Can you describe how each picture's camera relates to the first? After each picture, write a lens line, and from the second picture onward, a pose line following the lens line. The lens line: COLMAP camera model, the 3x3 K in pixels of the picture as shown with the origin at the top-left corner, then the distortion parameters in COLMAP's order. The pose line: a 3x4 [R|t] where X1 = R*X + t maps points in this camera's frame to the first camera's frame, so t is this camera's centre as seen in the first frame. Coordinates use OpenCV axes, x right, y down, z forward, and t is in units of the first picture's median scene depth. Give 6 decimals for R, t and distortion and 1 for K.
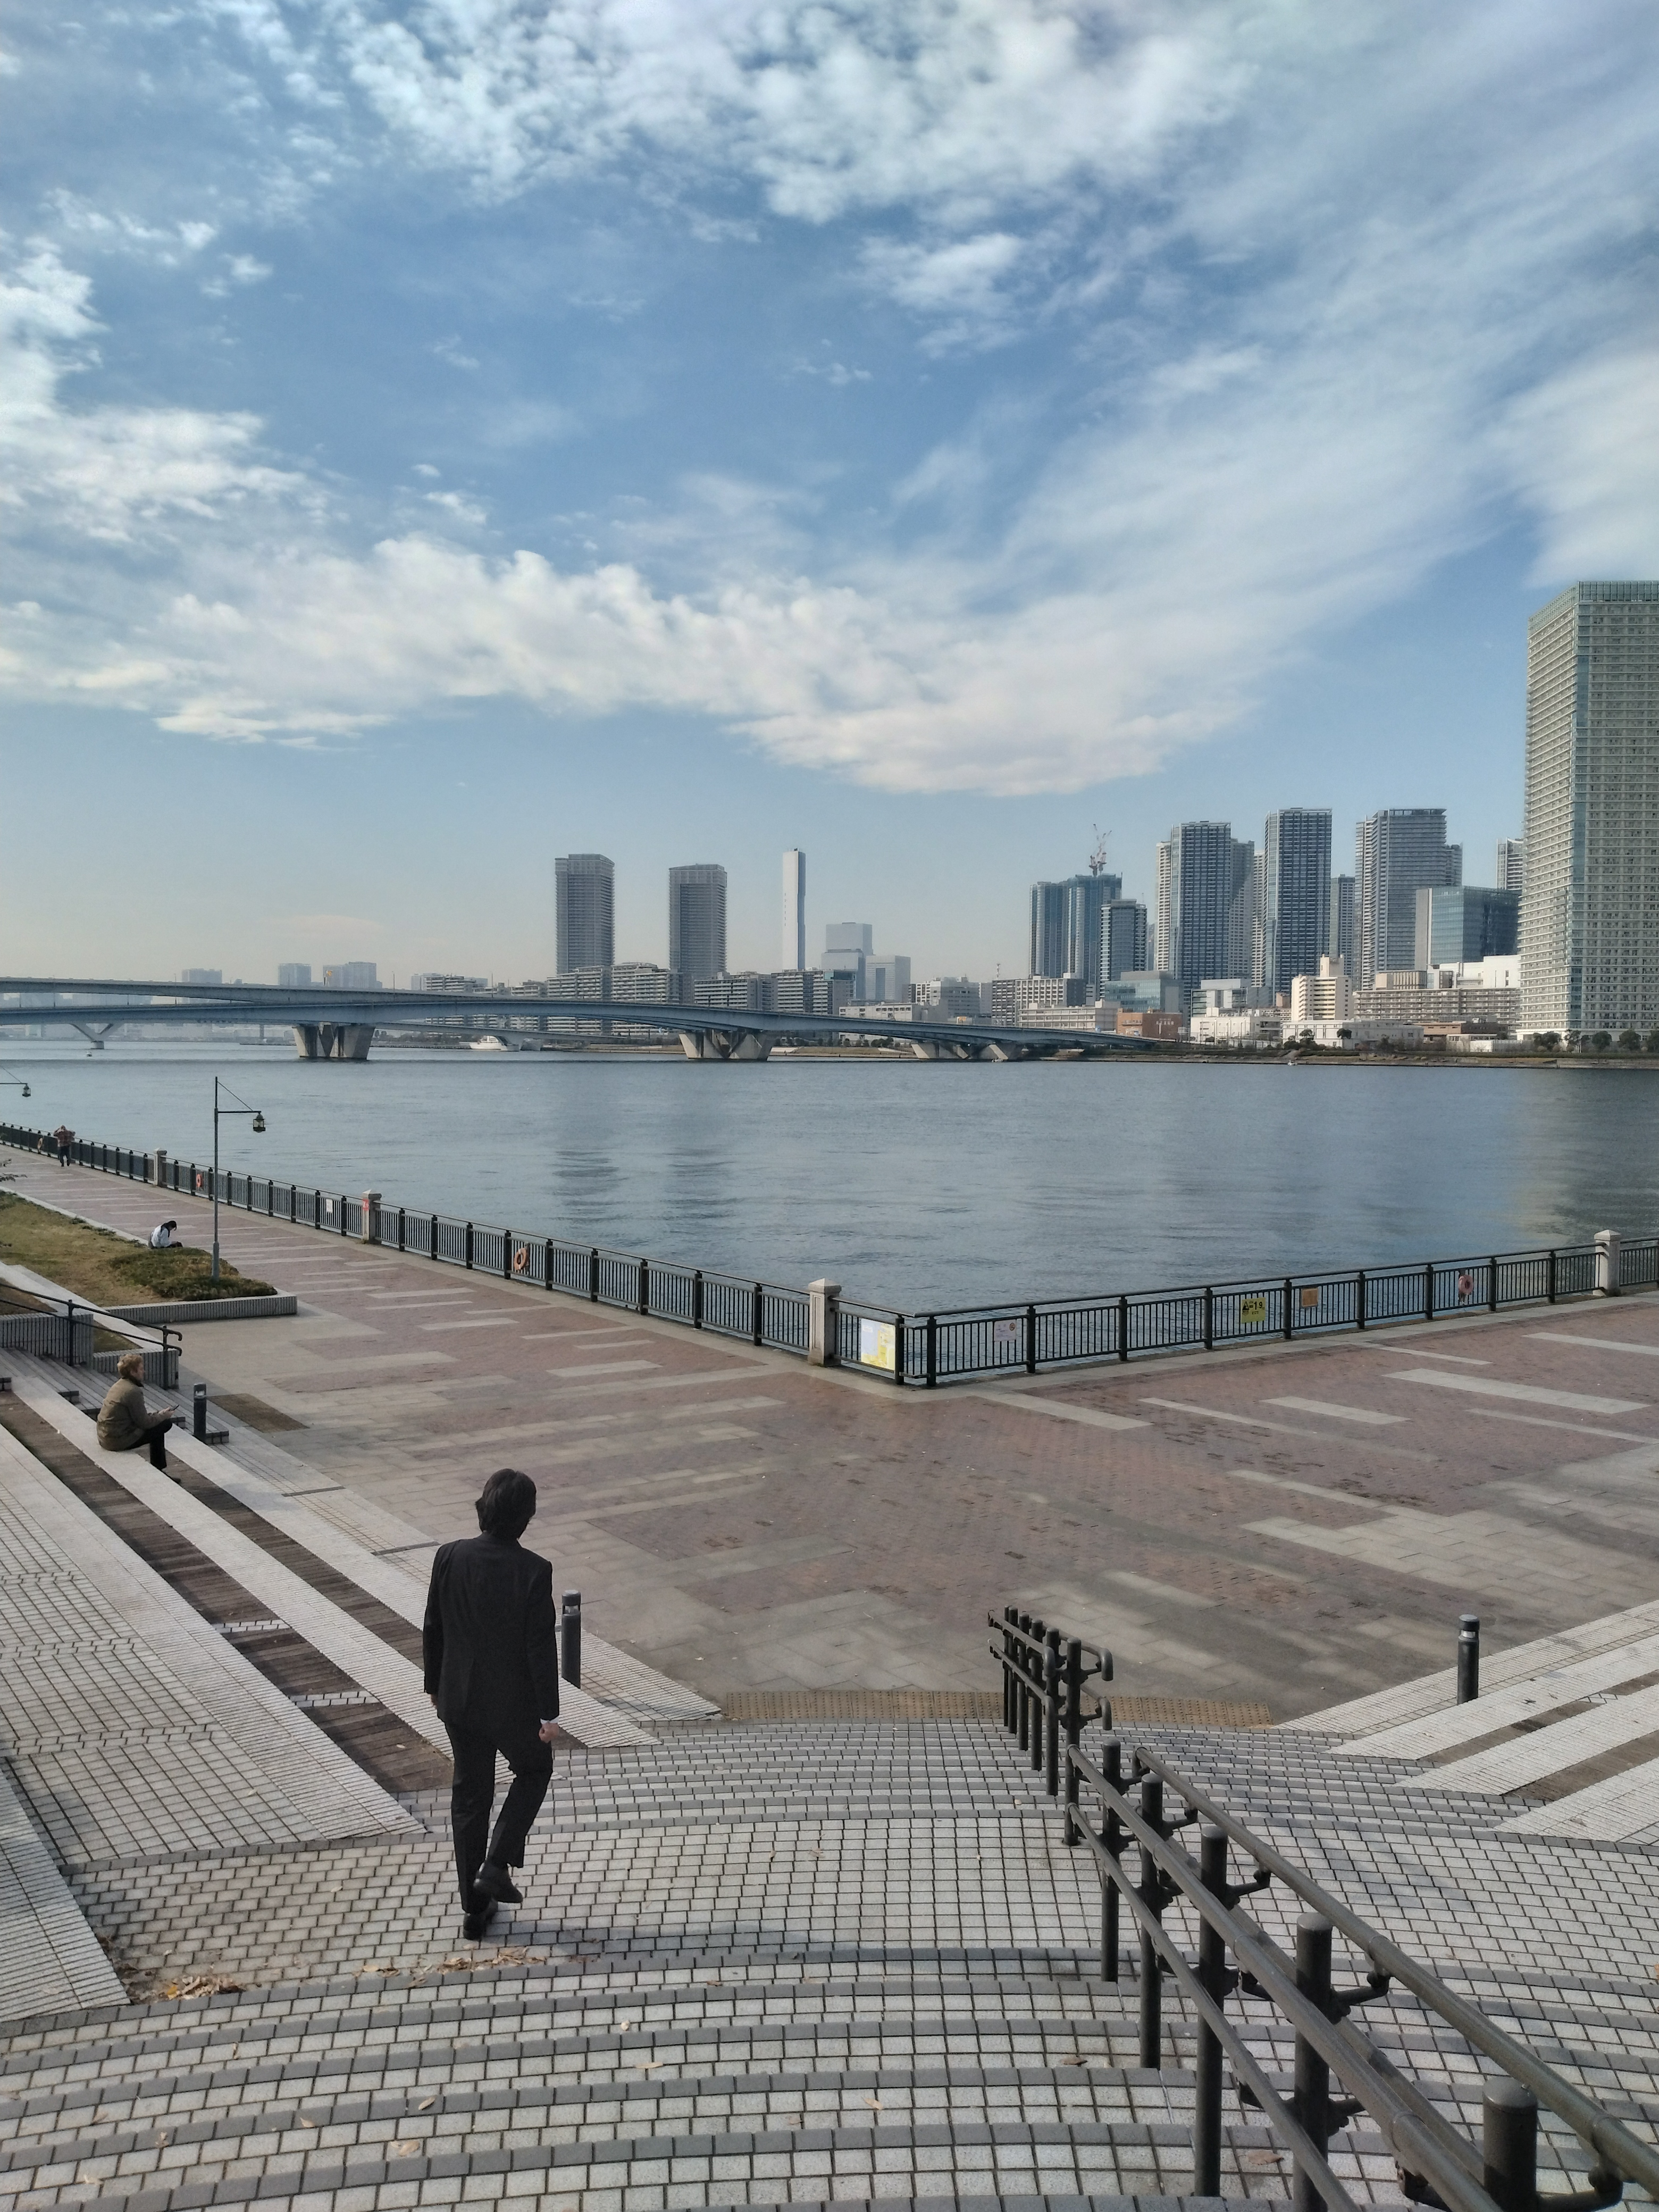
lens RADIAL K [[1752.5, 0, 809.7], [0, 1752.5, 1141.3], [0, 0, 1]] dist [0.019263, -0.044868]
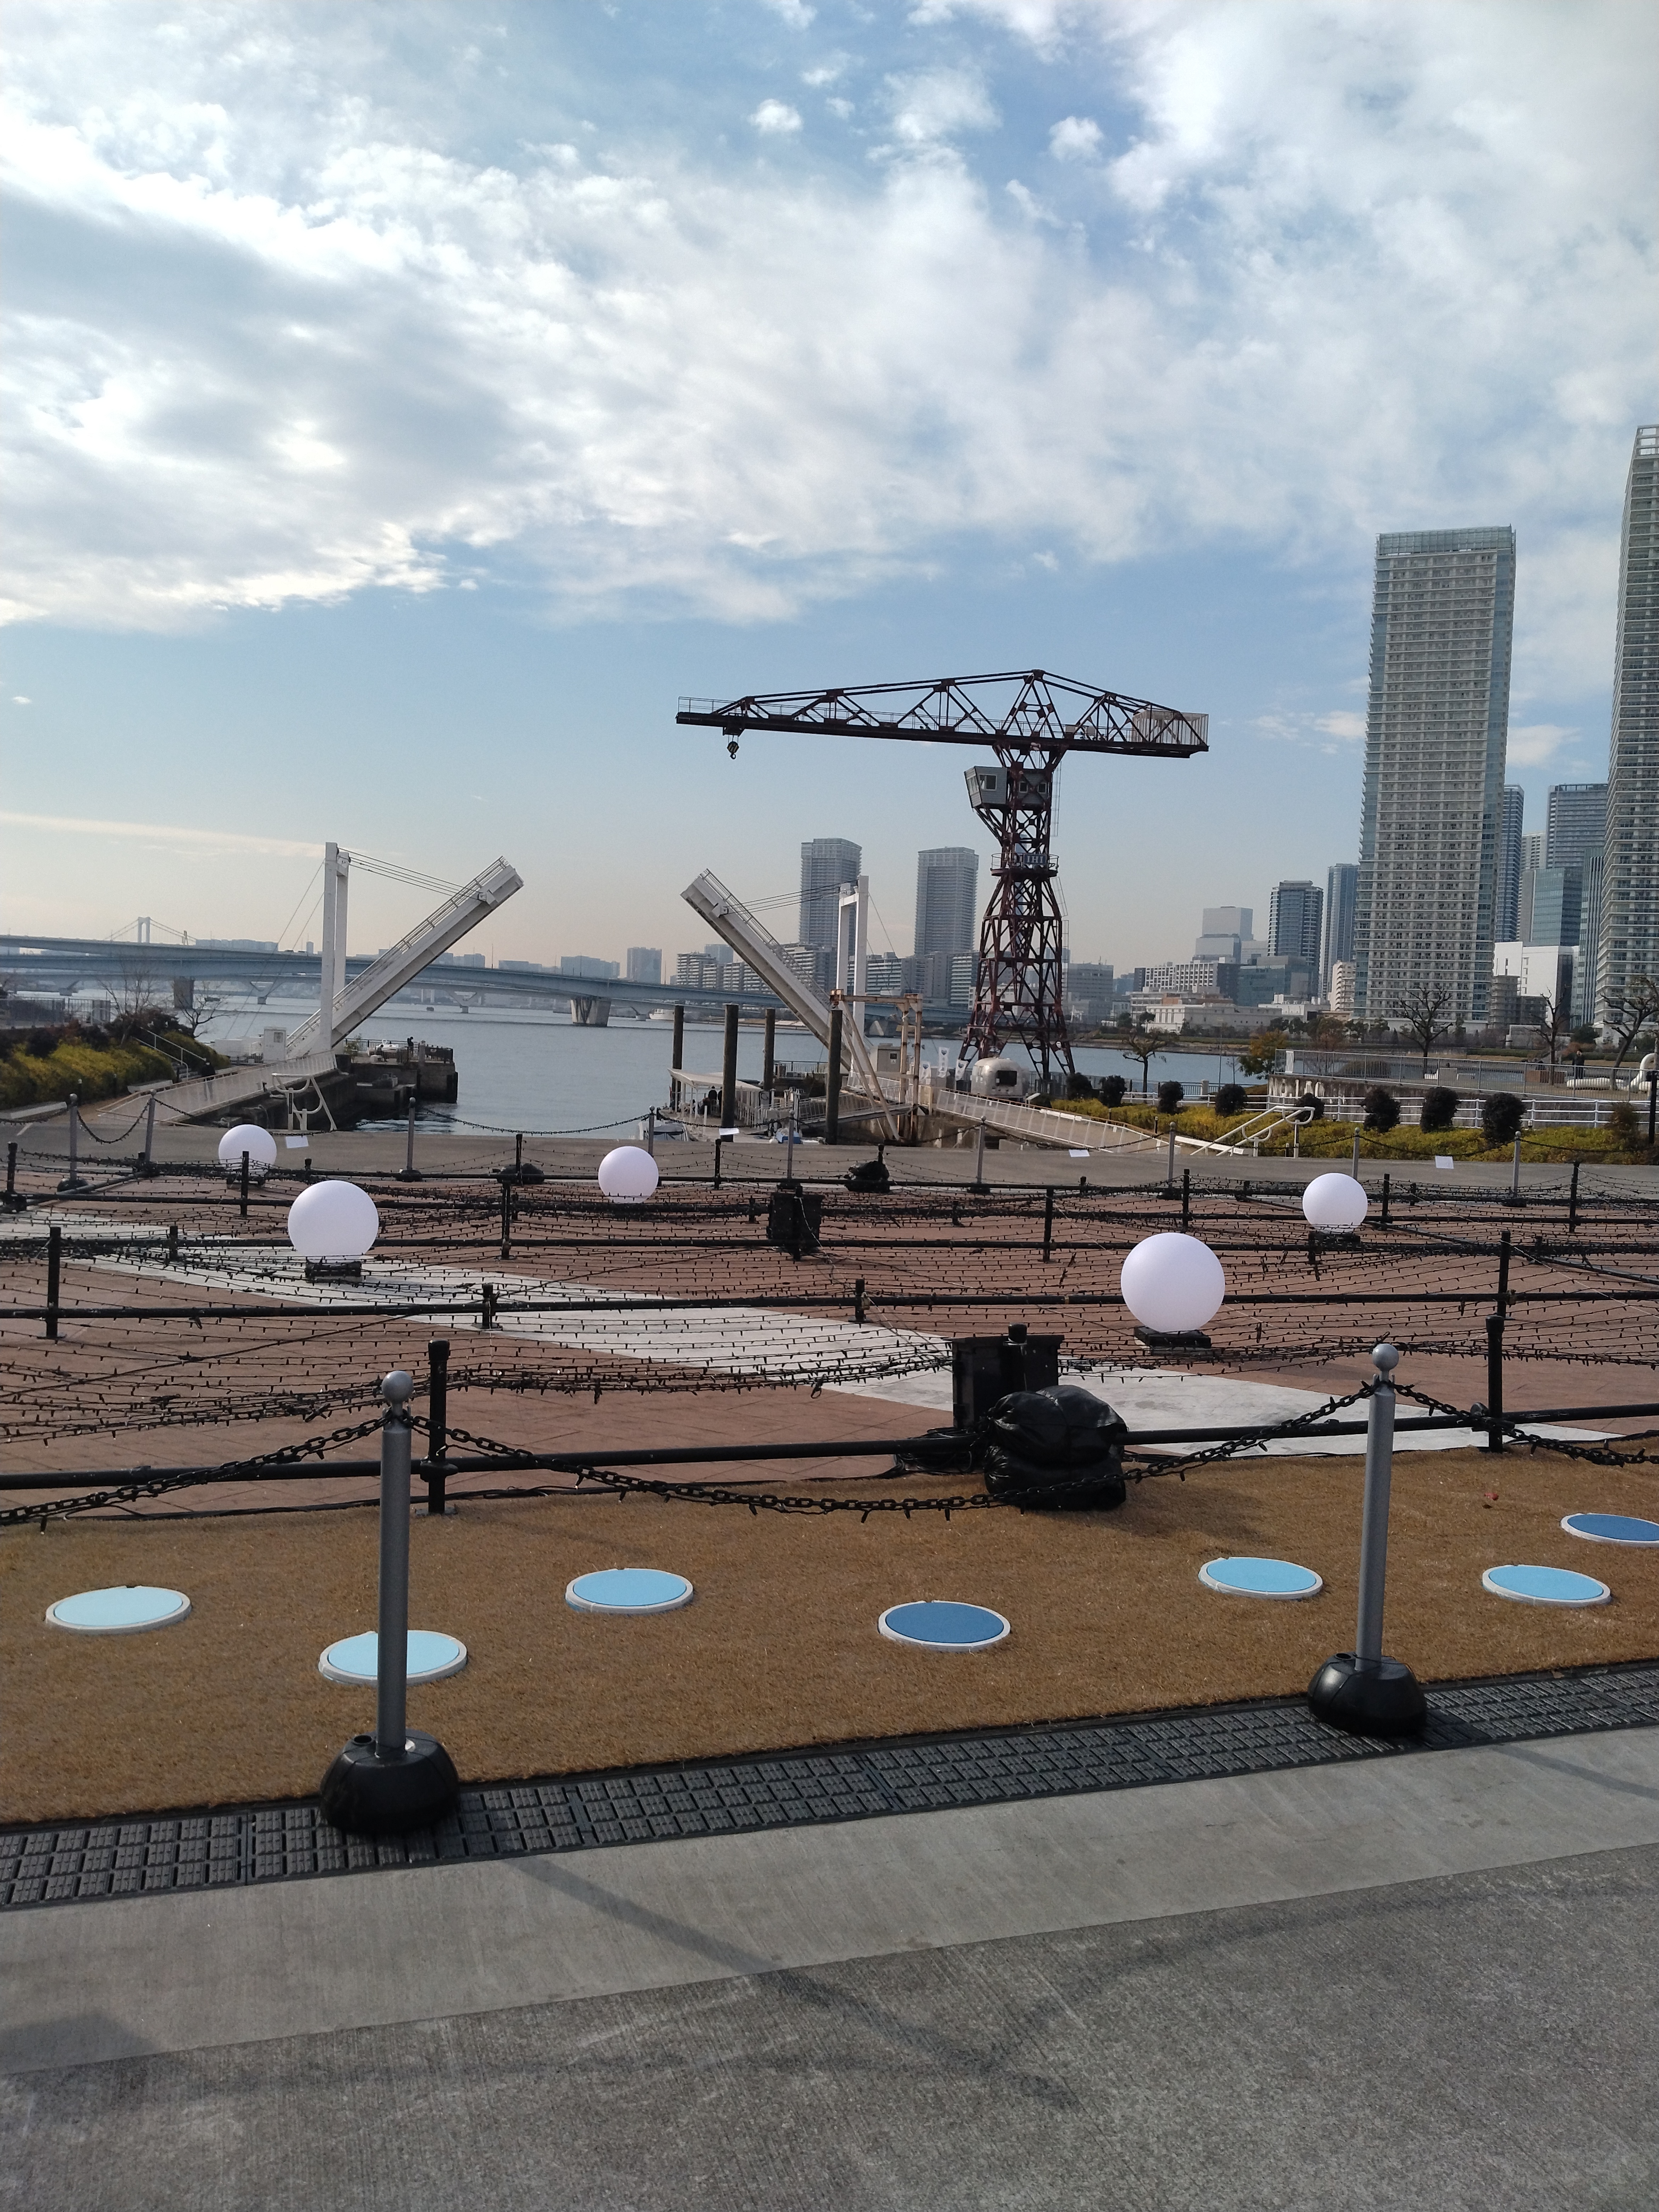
lens RADIAL K [[1752.5, 0, 809.7], [0, 1752.5, 1141.3], [0, 0, 1]] dist [0.019263, -0.044868]
pose [[0.954070, 0.052932, -0.294870, 1.495190], [-0.051000, 0.998597, 0.014245, 0.010350], [0.295211, 0.001447, 0.955431, 0.093938]]
